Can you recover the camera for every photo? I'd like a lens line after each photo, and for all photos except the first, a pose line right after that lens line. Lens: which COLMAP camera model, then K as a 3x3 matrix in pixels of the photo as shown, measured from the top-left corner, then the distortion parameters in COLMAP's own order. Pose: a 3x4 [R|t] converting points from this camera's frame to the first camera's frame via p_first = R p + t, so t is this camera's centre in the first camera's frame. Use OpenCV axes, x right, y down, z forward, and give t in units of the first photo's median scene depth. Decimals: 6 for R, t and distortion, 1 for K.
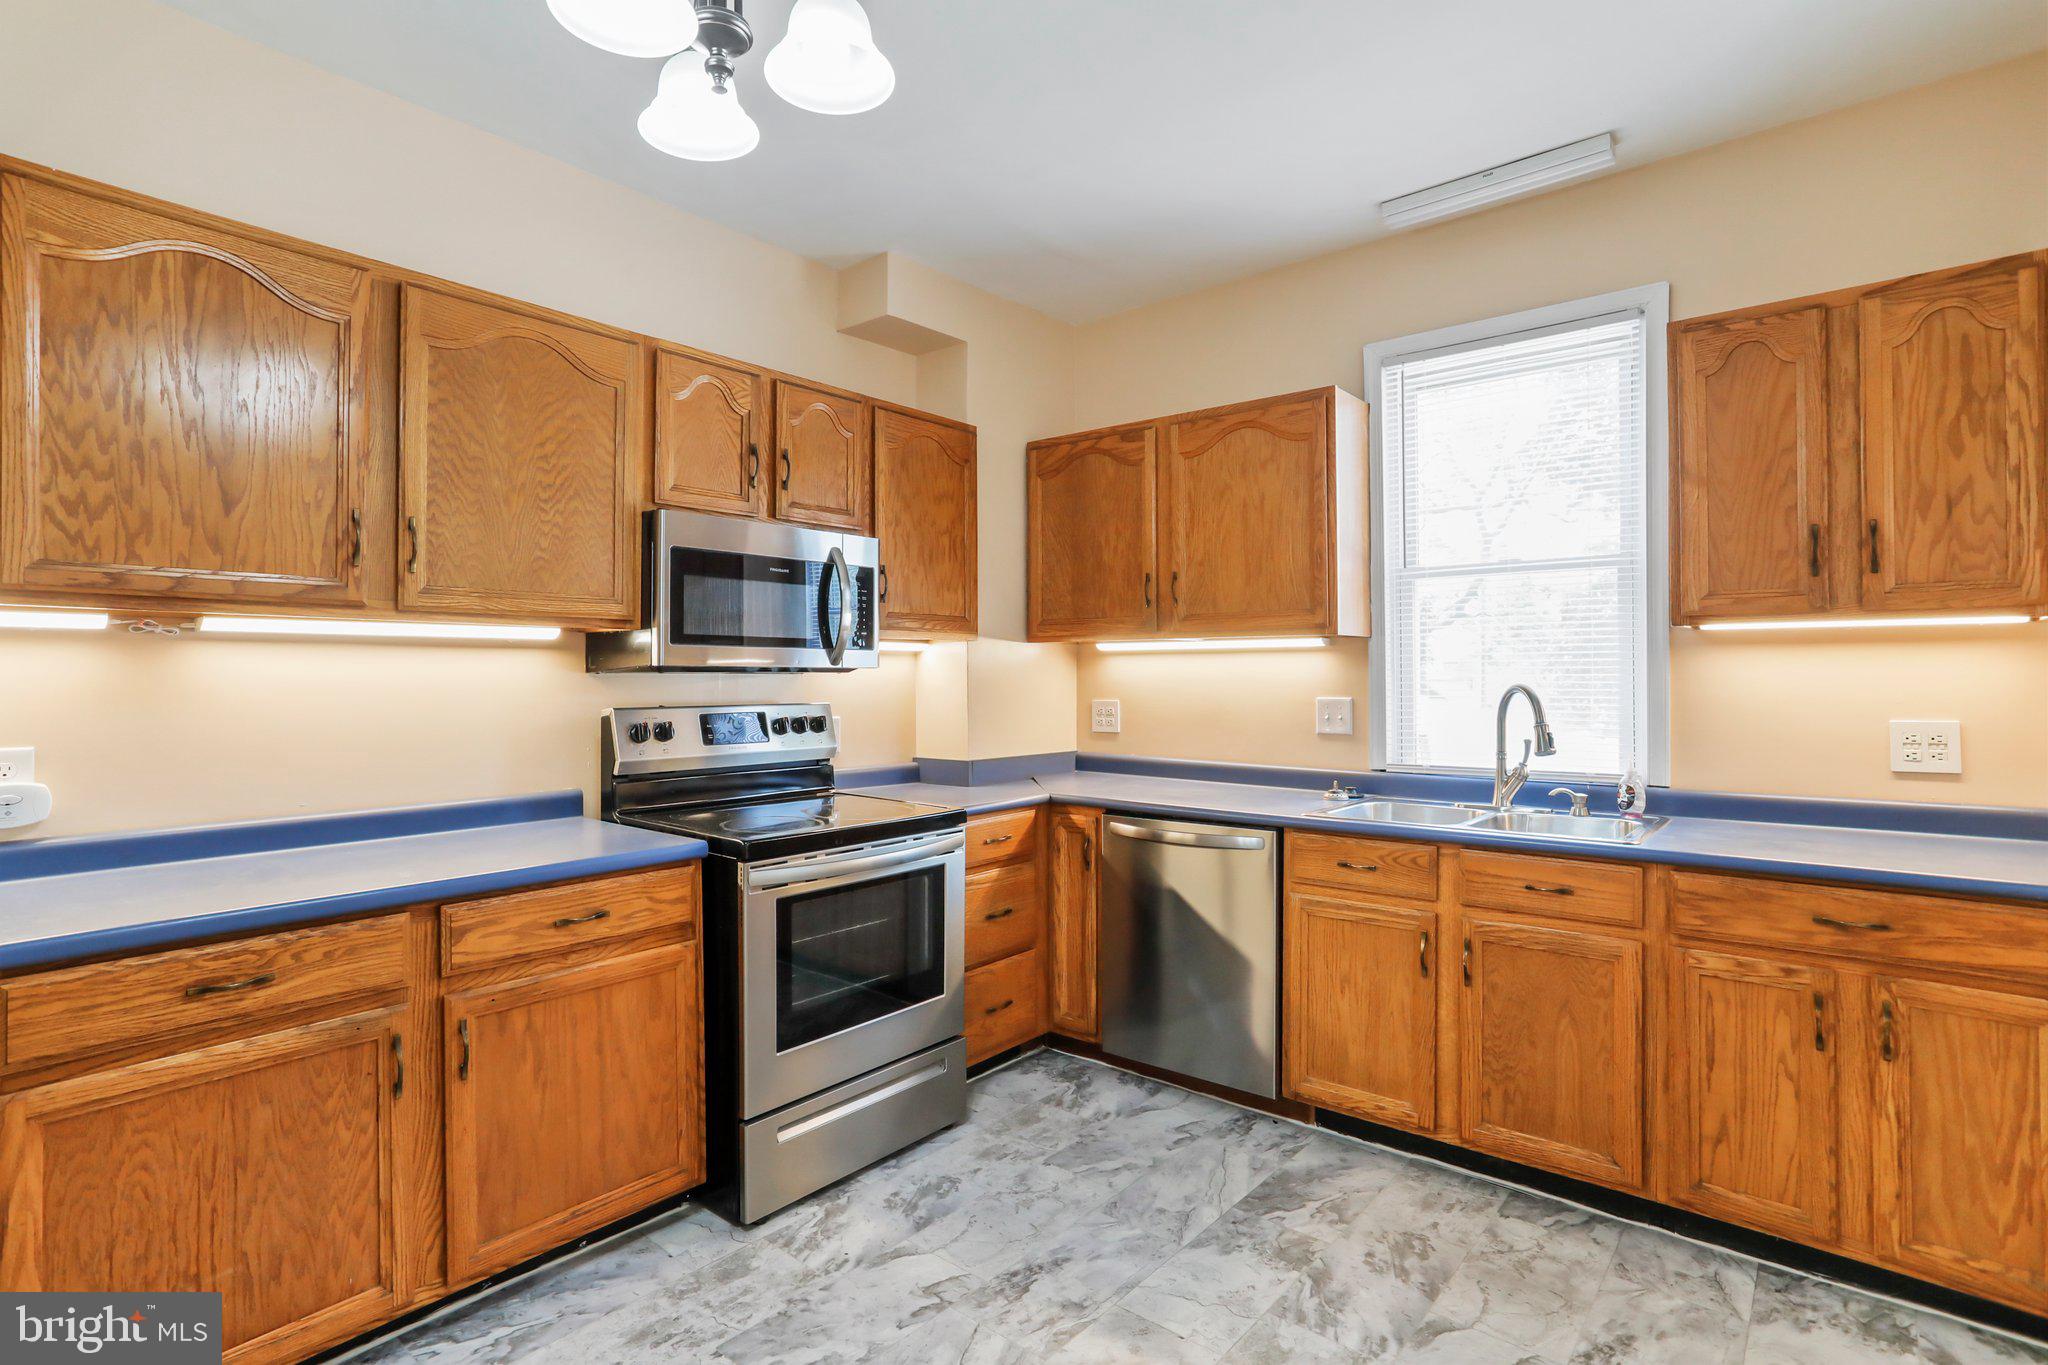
lens RADIAL K [[1003.4, 0, 978.8], [0, 1003.4, 669.4], [0, 0, 1]] dist [-0.039297, 0.016917]
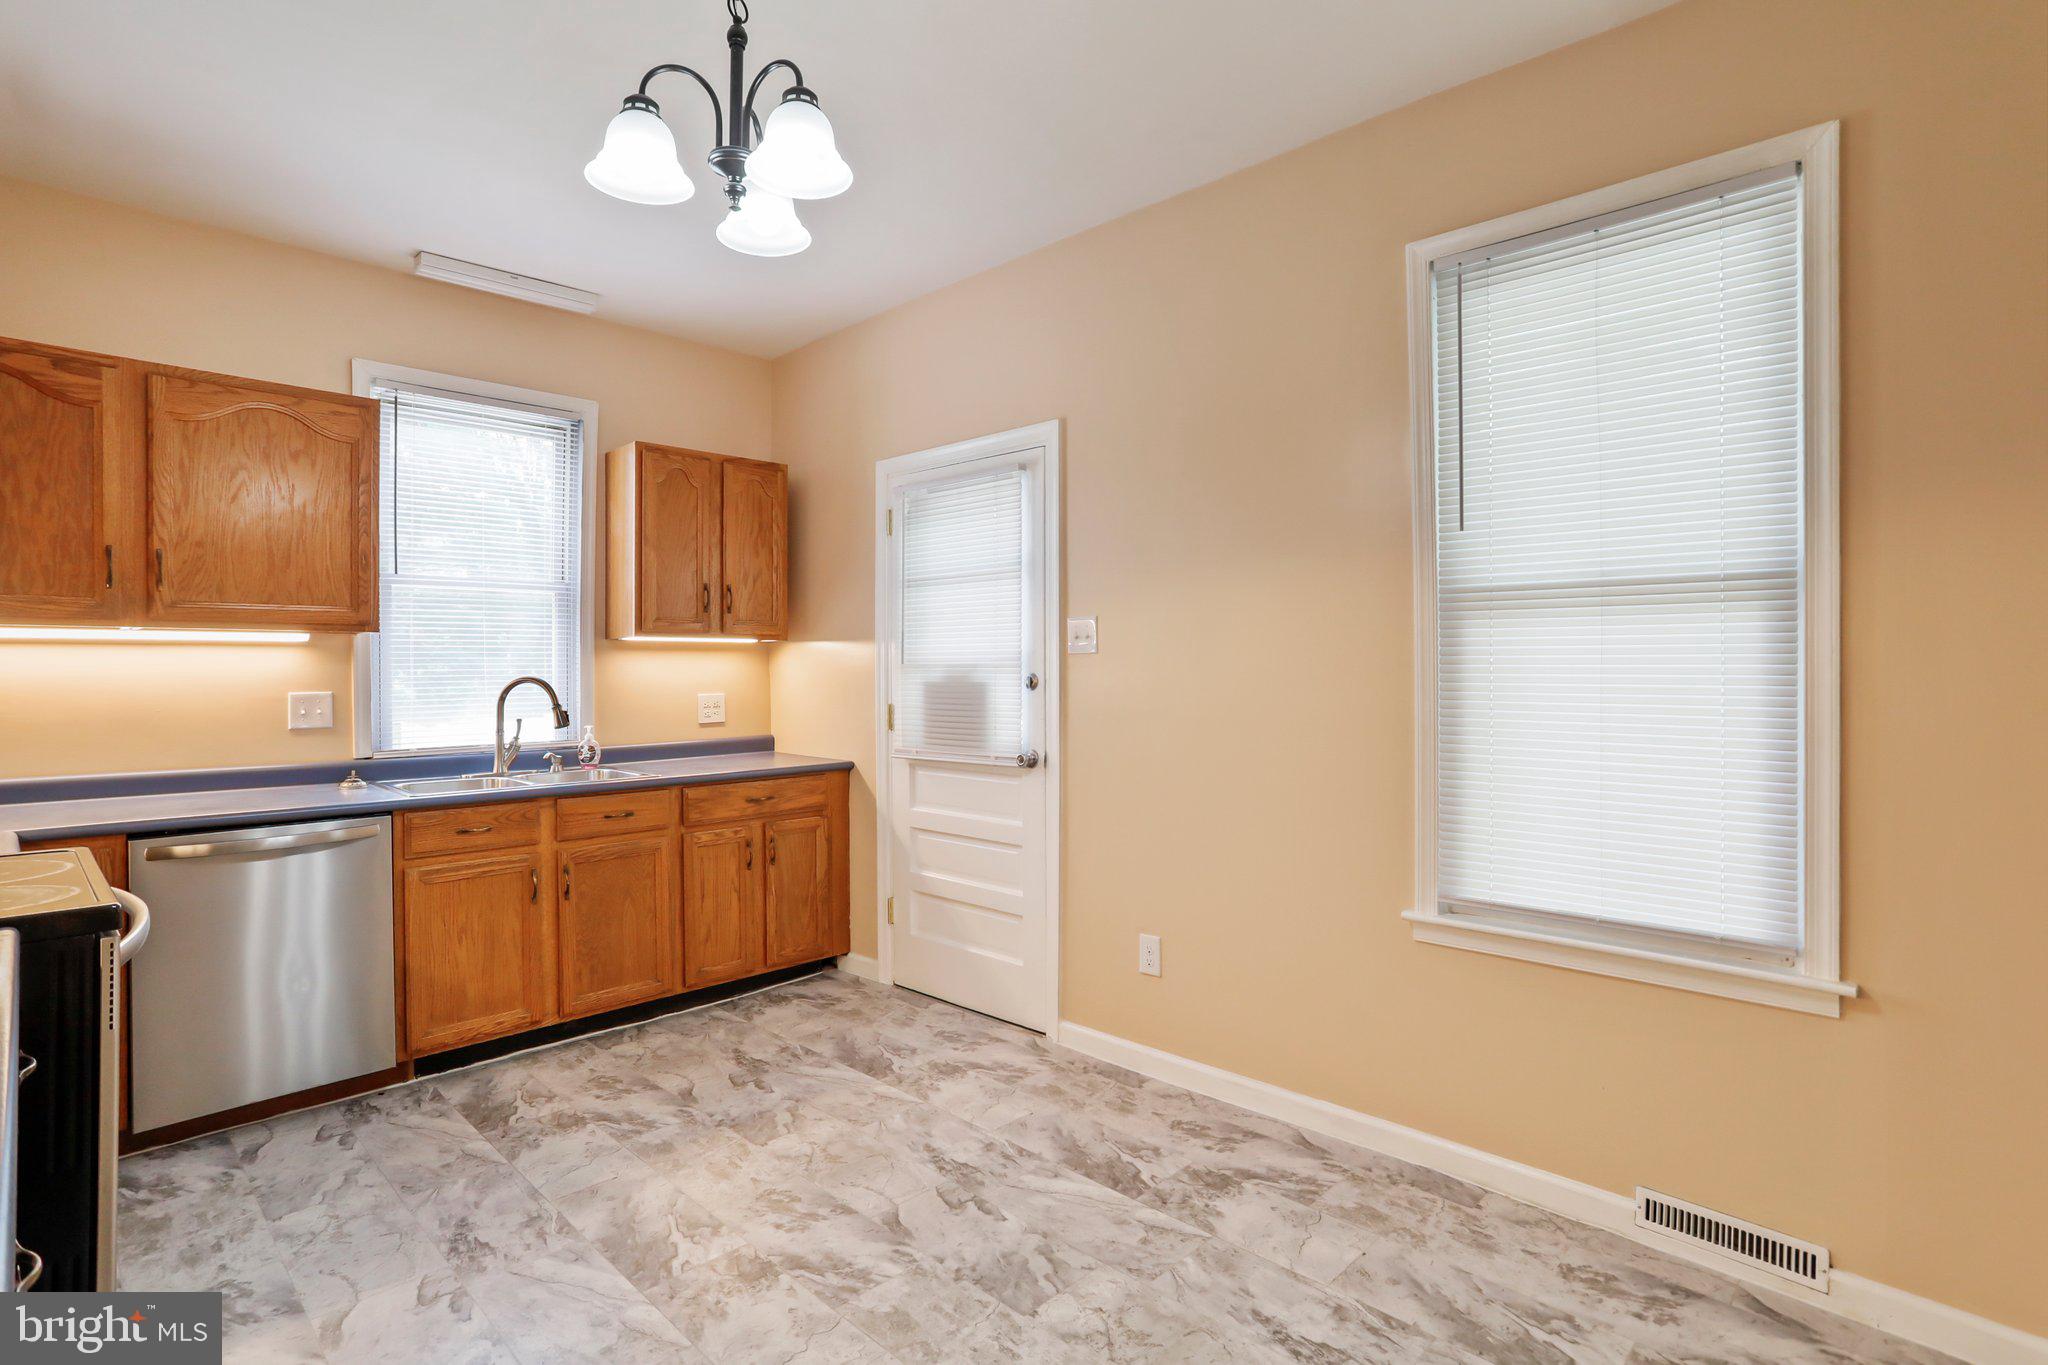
lens RADIAL K [[1003.4, 0, 1045.1], [0, 1003.4, 678.2], [0, 0, 1]] dist [-0.039297, 0.016917]
pose [[0.039631, -0.011821, 0.999144, -0.857866], [-0.003840, 0.999921, 0.011983, -0.001871], [-0.999207, -0.004312, 0.039583, 0.305856]]
